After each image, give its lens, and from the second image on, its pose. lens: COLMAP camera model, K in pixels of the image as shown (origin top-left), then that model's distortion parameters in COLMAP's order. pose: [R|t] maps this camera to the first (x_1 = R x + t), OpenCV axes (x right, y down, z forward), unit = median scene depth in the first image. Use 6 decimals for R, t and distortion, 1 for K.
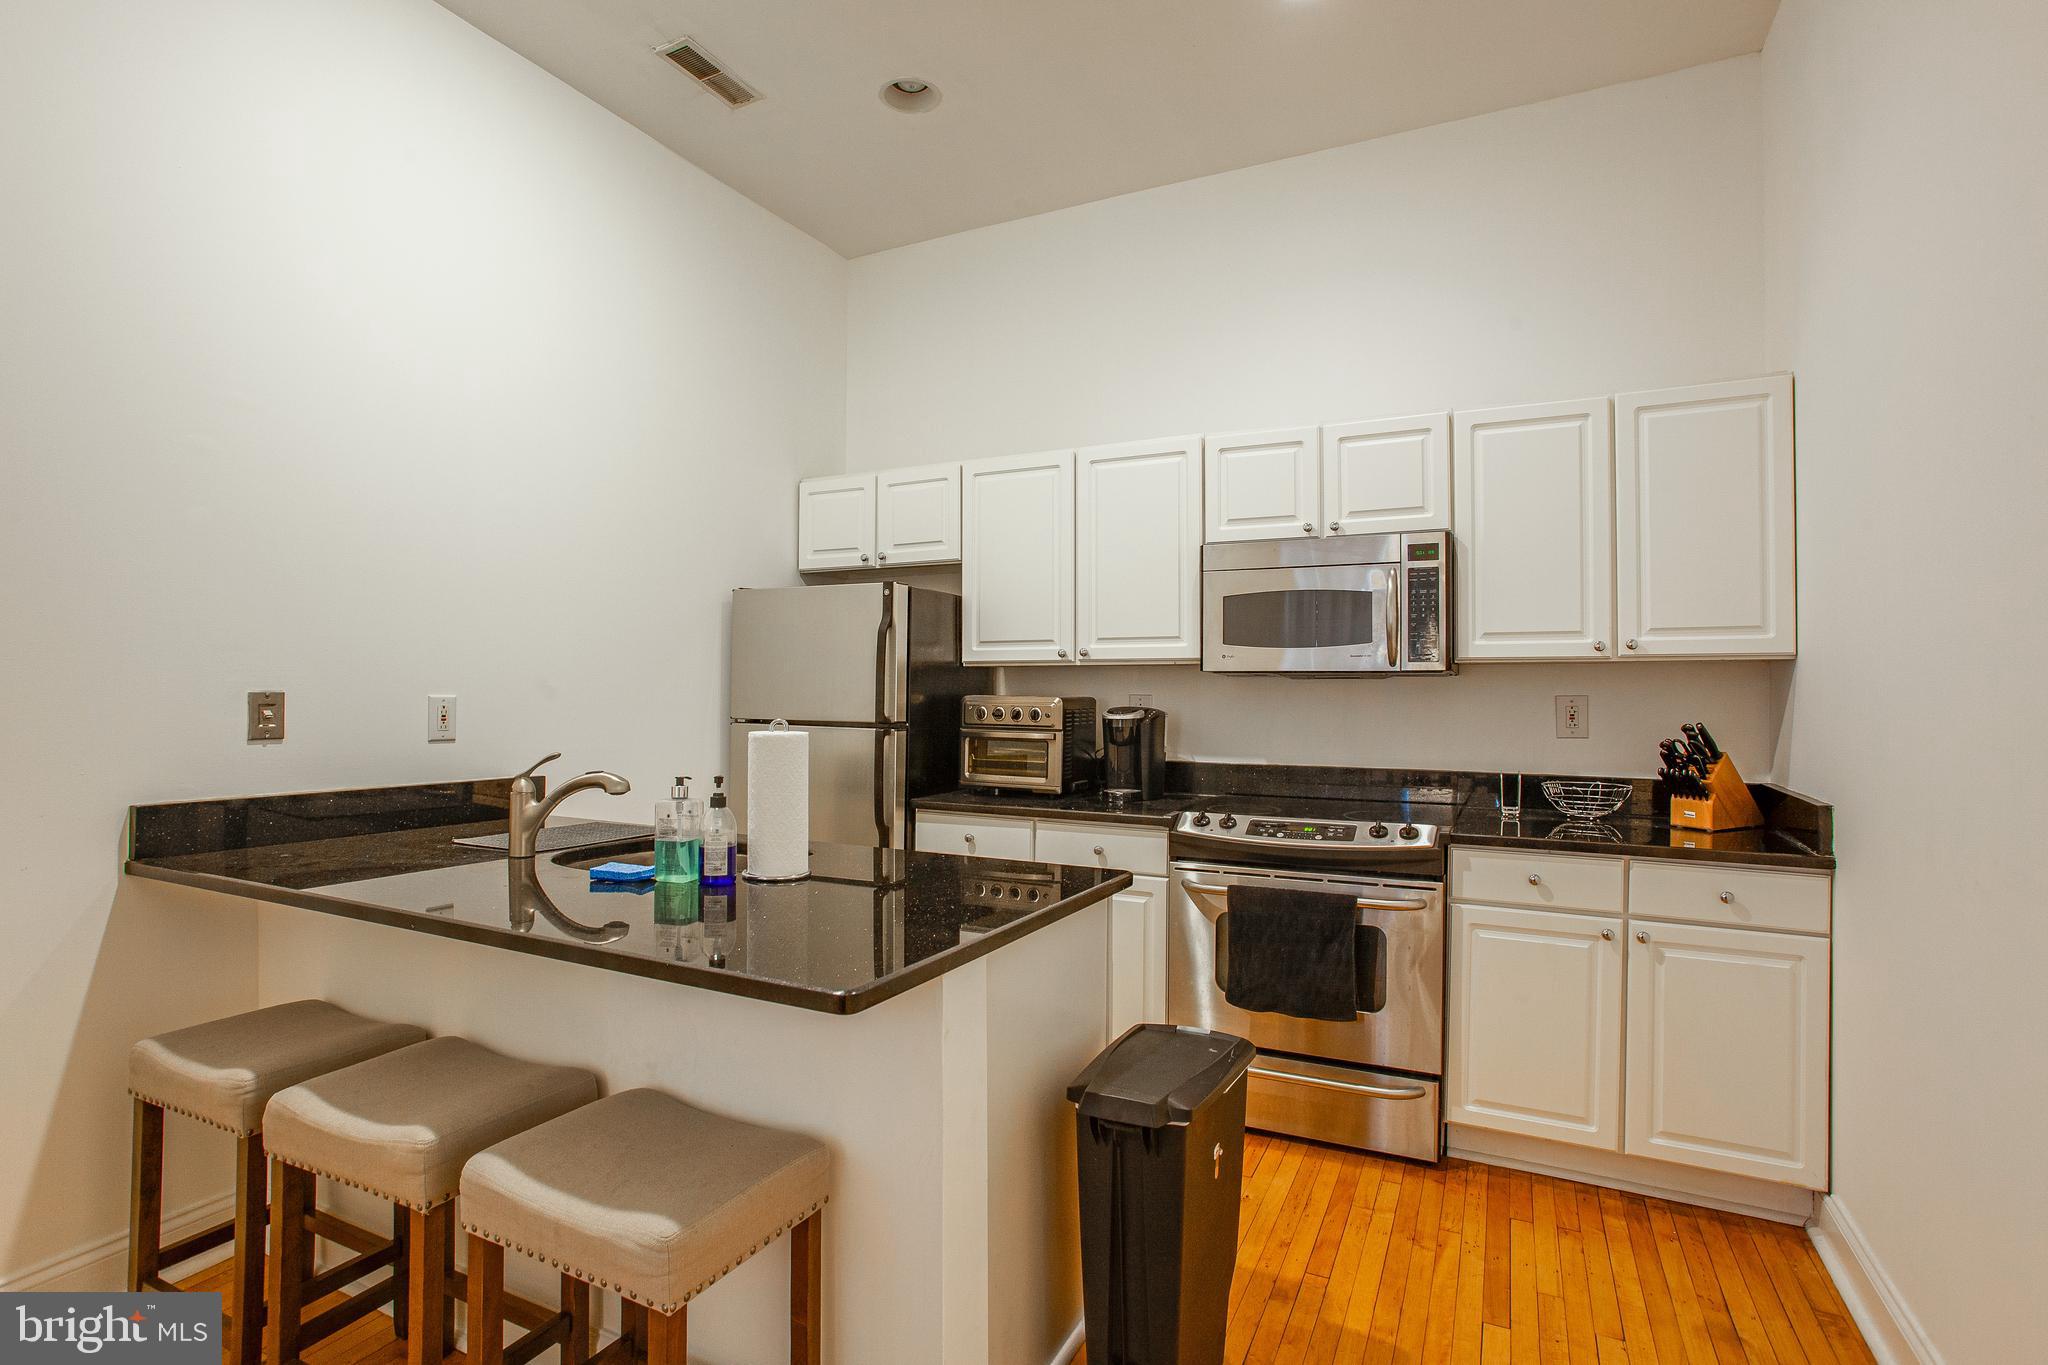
lens RADIAL K [[992.4, 0, 1024.0], [0, 992.4, 682.5], [0, 0, 1]] dist [-0.061732, 0.025693]
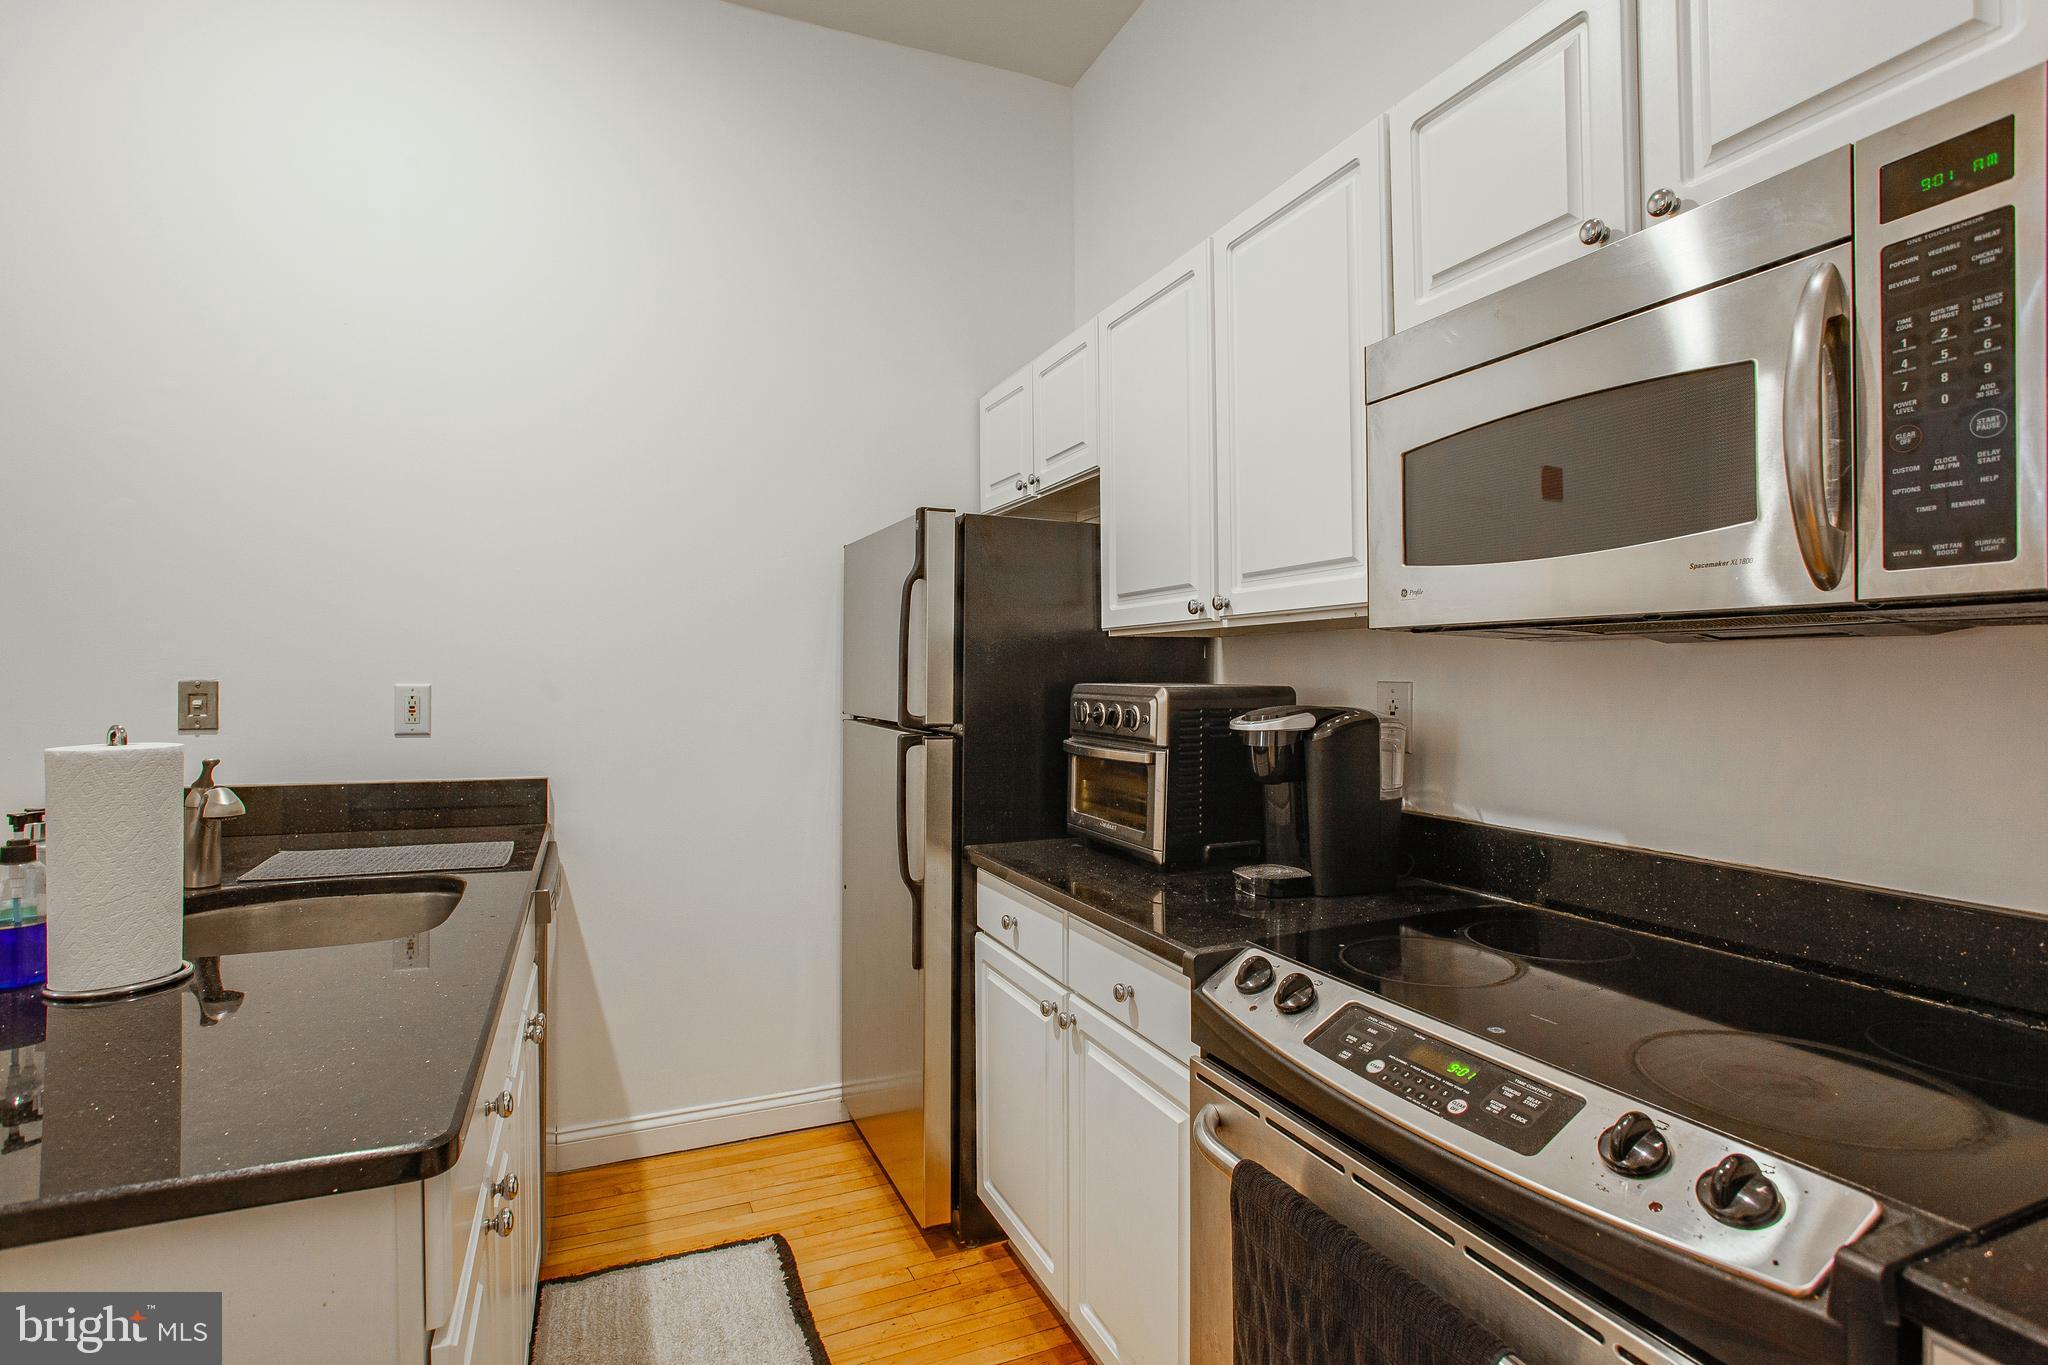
lens RADIAL K [[992.4, 0, 1024.0], [0, 992.4, 682.5], [0, 0, 1]] dist [-0.061732, 0.025693]
pose [[0.774309, -0.000921, -0.632808, 0.374312], [0.008951, 0.999915, 0.009498, 0.007655], [0.632745, -0.013019, 0.774251, 0.619091]]
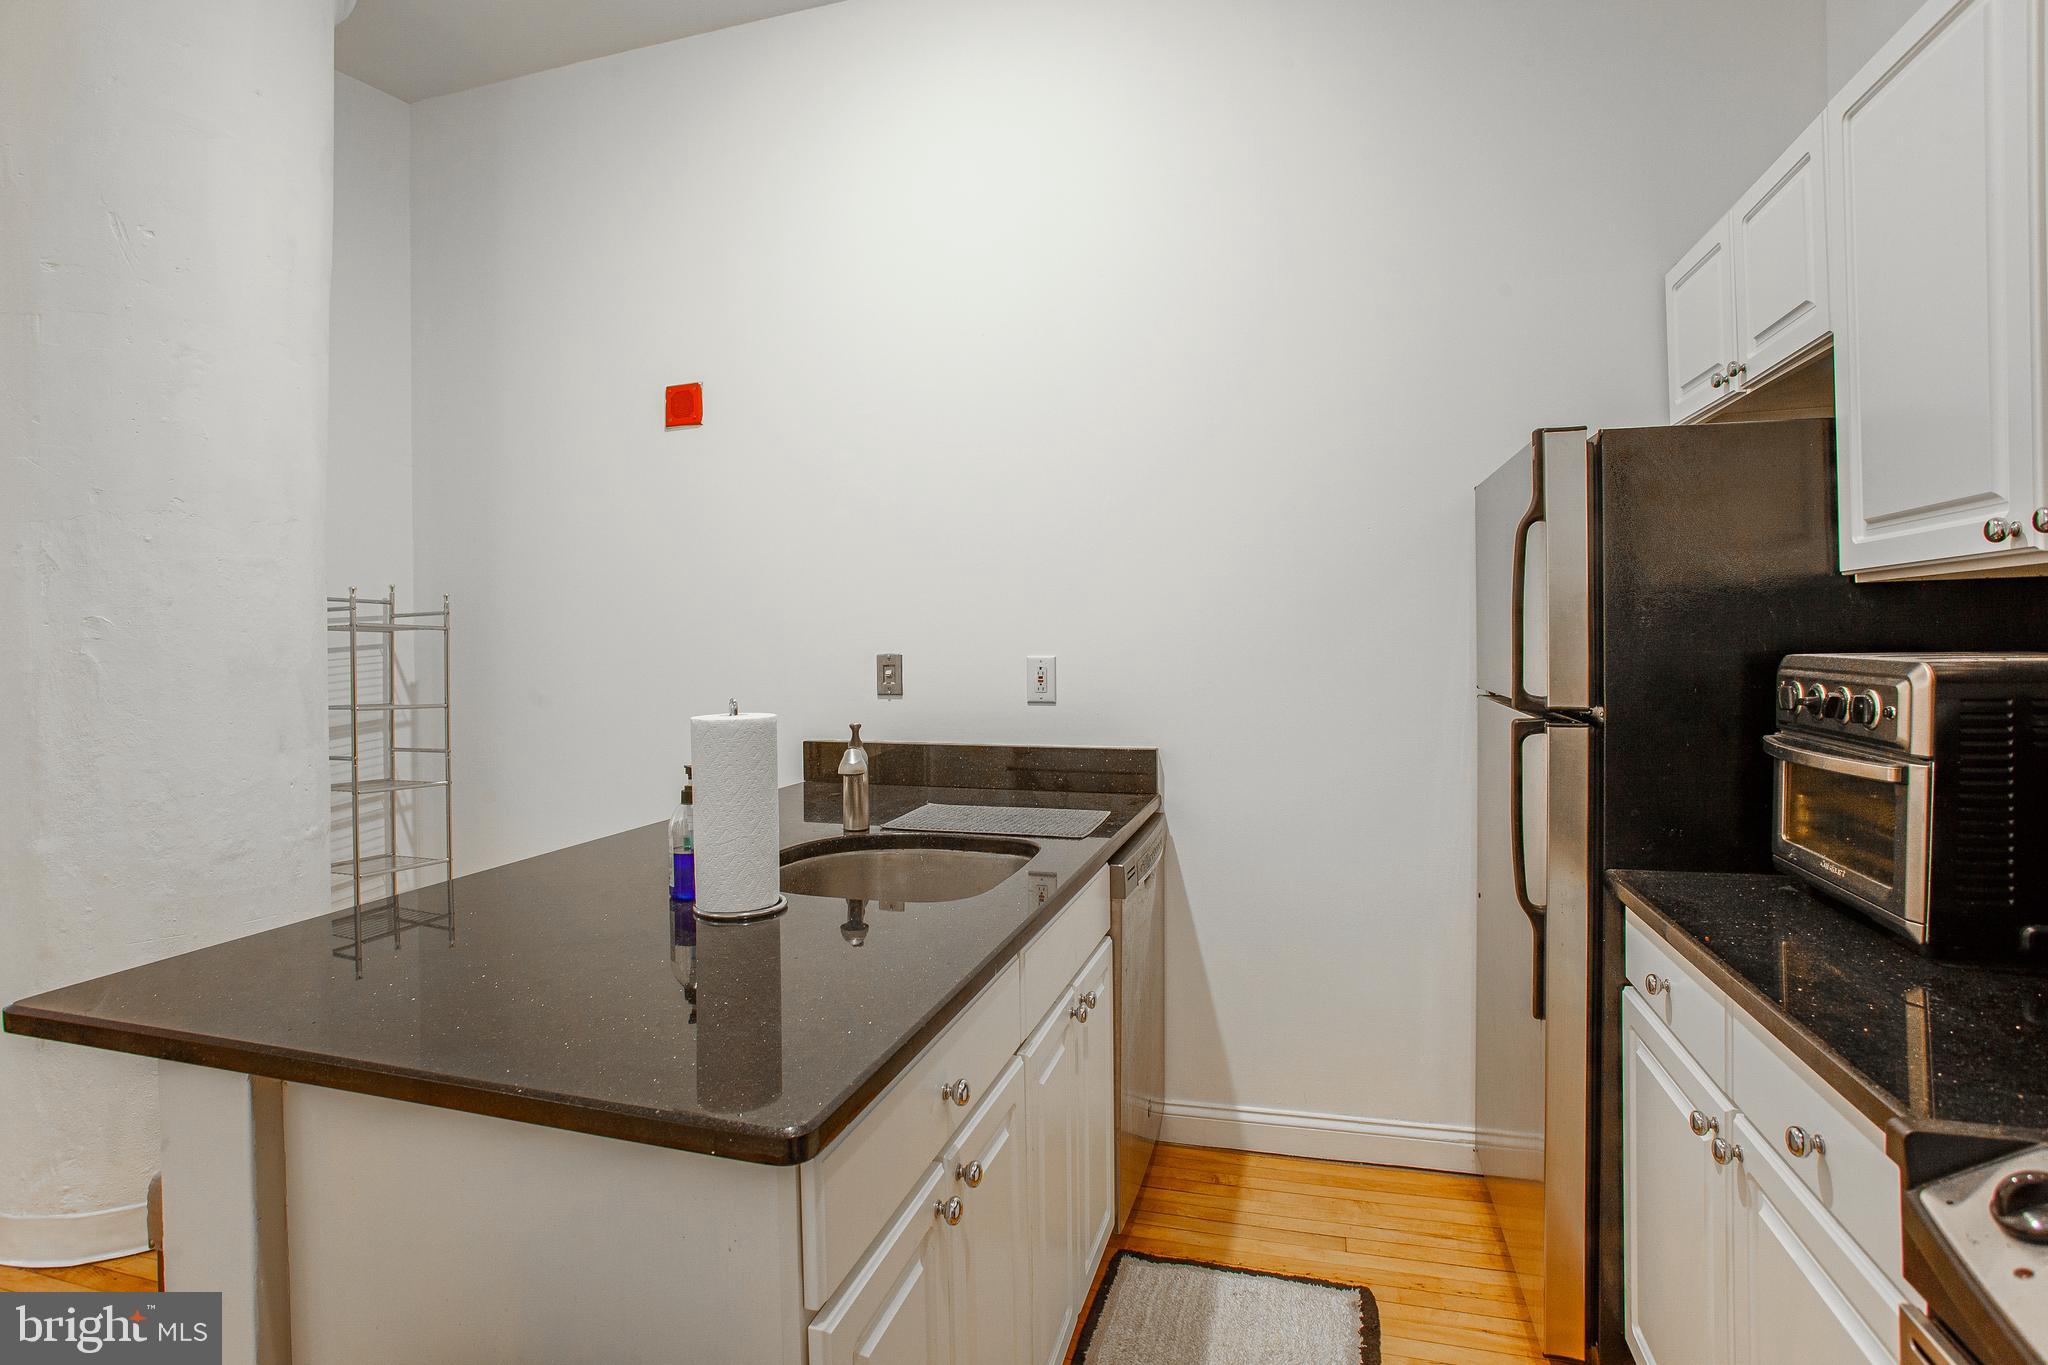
lens RADIAL K [[1021.1, 0, 1013.1], [0, 1021.1, 647.4], [0, 0, 1]] dist [-0.060519, 0.028758]
pose [[0.182342, -0.002450, -0.983232, 0.366419], [0.023957, 0.999711, 0.001952, 0.001825], [0.982943, -0.023911, 0.182348, 0.734458]]
